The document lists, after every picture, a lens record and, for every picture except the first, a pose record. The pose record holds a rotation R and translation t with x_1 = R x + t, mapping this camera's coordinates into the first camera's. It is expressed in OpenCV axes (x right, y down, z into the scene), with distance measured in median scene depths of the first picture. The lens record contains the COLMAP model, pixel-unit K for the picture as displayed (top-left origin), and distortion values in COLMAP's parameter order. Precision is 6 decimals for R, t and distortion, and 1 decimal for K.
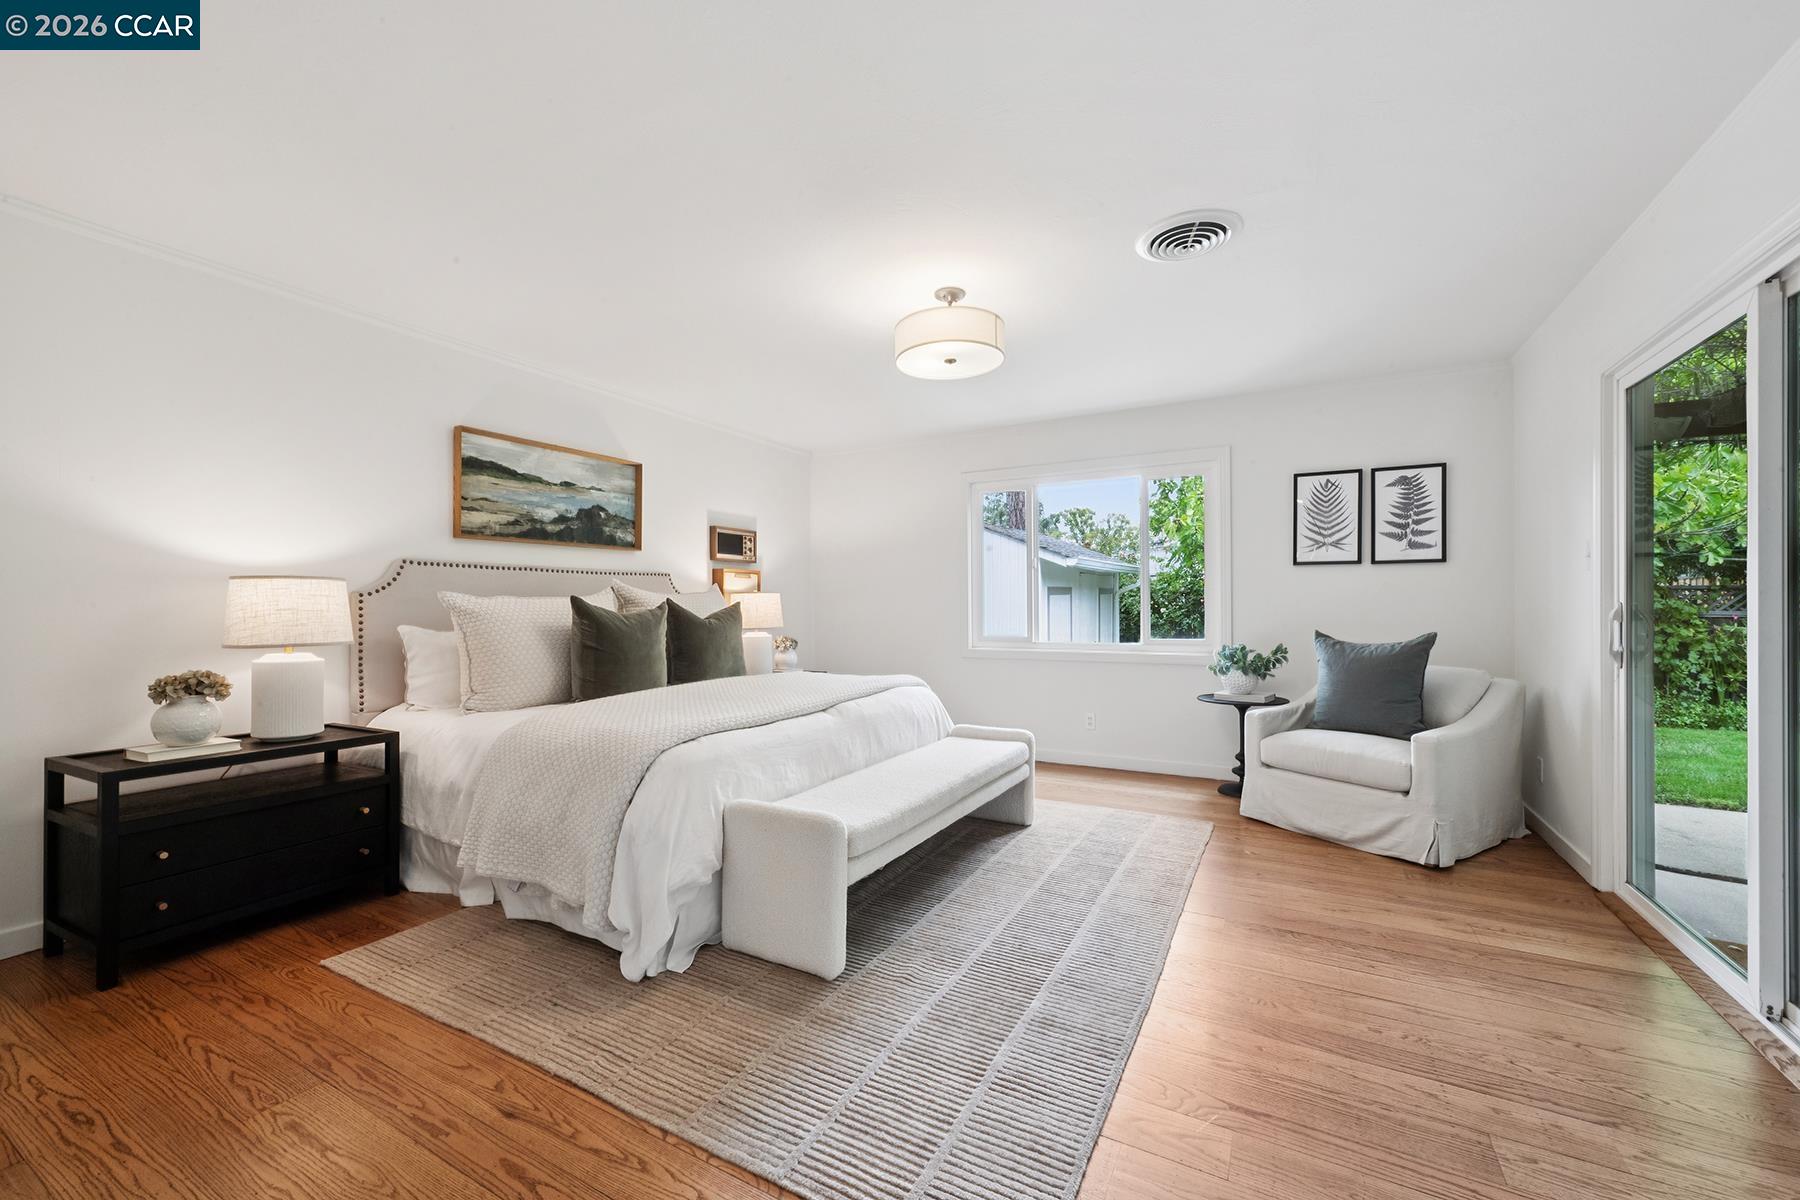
lens RADIAL K [[718.9, 0, 904.8], [0, 718.9, 603.8], [0, 0, 1]] dist [-0.001991, -0.000022]
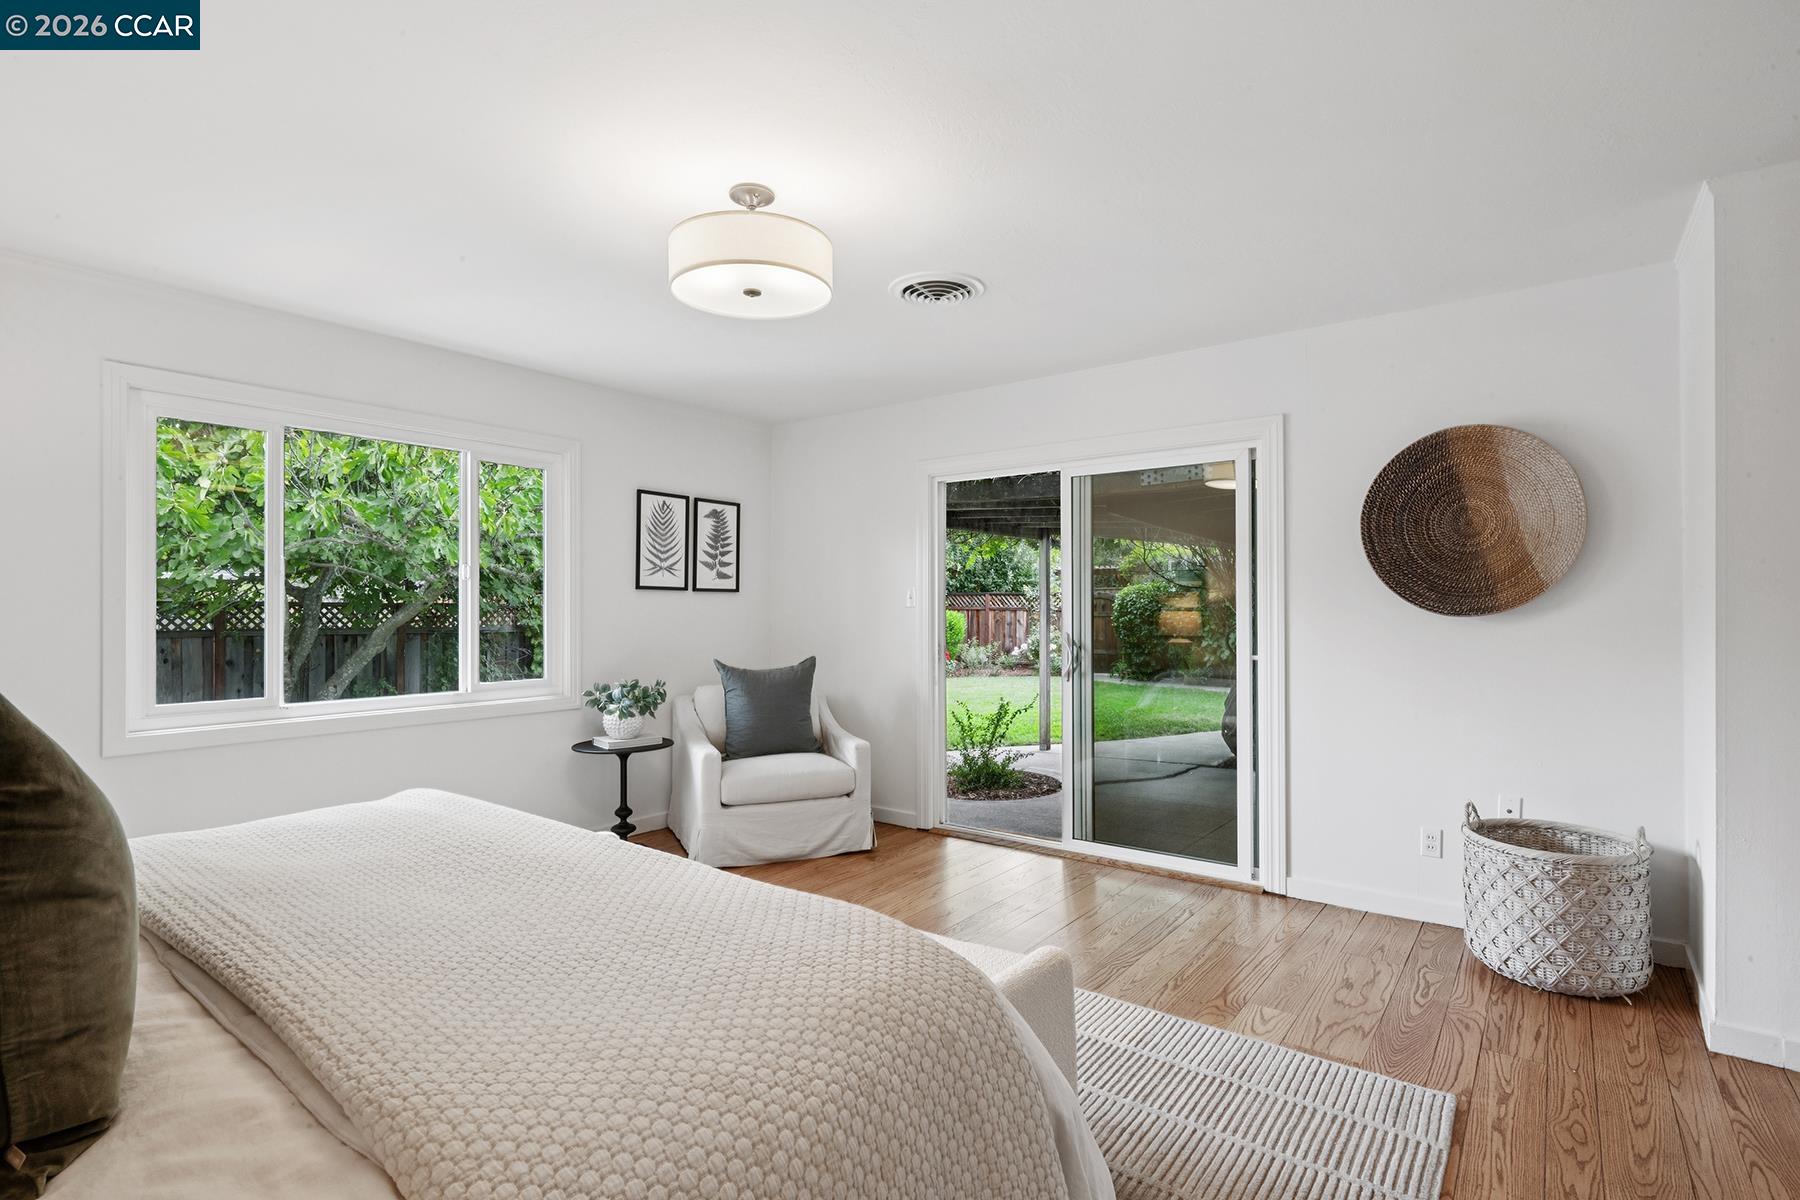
lens RADIAL K [[868.2, 0, 900.6], [0, 868.2, 606.7], [0, 0, 1]] dist [0.000001, 0.000130]
pose [[0.154654, 0.011659, 0.987900, -0.518845], [-0.001283, 0.999932, -0.011600, -0.019912], [-0.987968, 0.000527, 0.154658, 0.525648]]
